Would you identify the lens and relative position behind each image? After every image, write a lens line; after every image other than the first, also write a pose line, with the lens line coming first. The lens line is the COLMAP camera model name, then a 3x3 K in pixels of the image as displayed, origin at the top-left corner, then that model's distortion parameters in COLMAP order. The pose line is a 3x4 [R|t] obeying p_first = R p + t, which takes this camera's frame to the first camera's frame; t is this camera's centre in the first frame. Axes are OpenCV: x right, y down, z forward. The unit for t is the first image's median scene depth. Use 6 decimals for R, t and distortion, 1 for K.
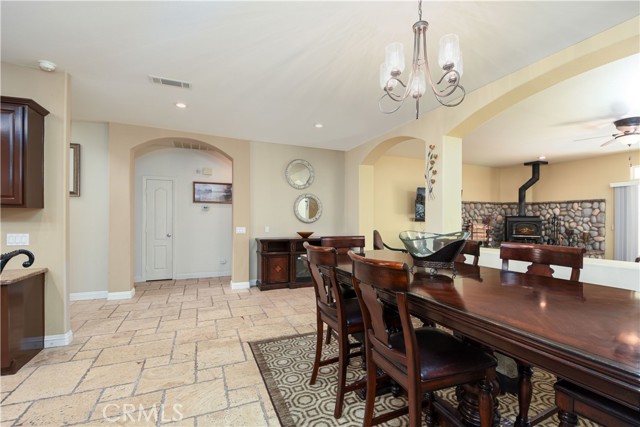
lens RADIAL K [[290.6, 0, 323.0], [0, 290.6, 218.6], [0, 0, 1]] dist [0.011253, -0.013351]
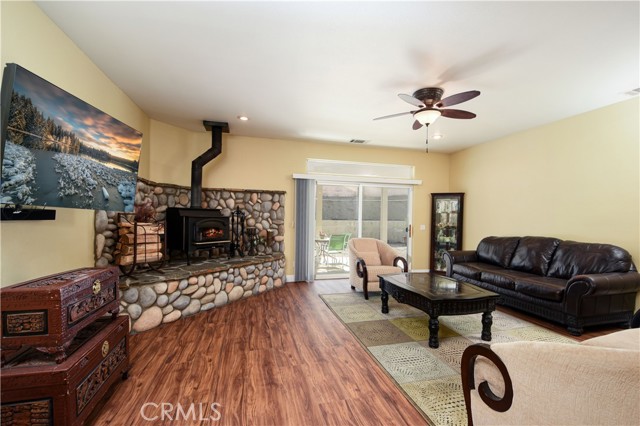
lens RADIAL K [[290.6, 0, 328.9], [0, 290.6, 216.7], [0, 0, 1]] dist [0.011253, -0.013351]
pose [[0.154847, -0.001076, 0.987938, 0.155184], [-0.020134, 0.999788, 0.004245, 0.000387], [-0.987733, -0.020548, 0.154792, 0.726683]]
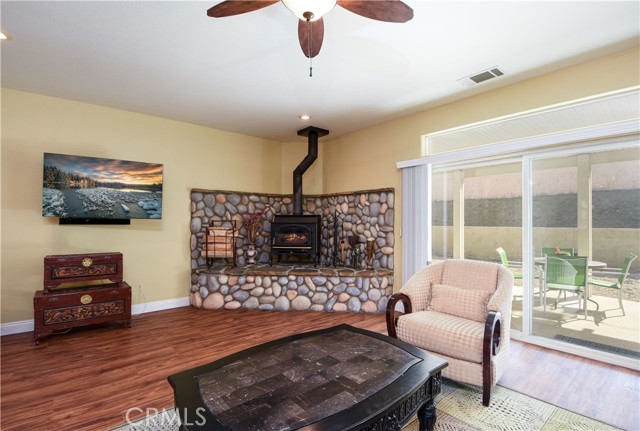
lens RADIAL K [[298.6, 0, 318.8], [0, 298.6, 219.1], [0, 0, 1]] dist [-0.014692, -0.004623]
pose [[0.963021, 0.000553, 0.269427, 0.629112], [0.000721, 0.999989, -0.004628, 0.003810], [-0.269427, 0.004651, 0.963010, 0.411570]]
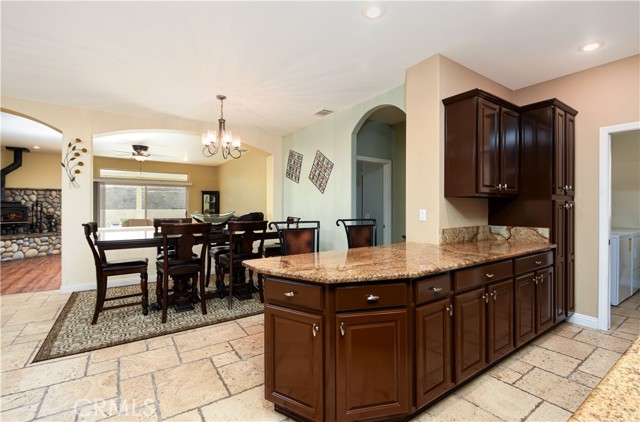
lens RADIAL K [[290.6, 0, 337.5], [0, 290.6, 207.2], [0, 0, 1]] dist [0.011253, -0.013351]
pose [[-0.204609, -0.003963, 0.978836, -0.502946], [-0.007341, 0.999970, 0.002514, -0.001704], [-0.978816, -0.006671, -0.204632, 0.148340]]
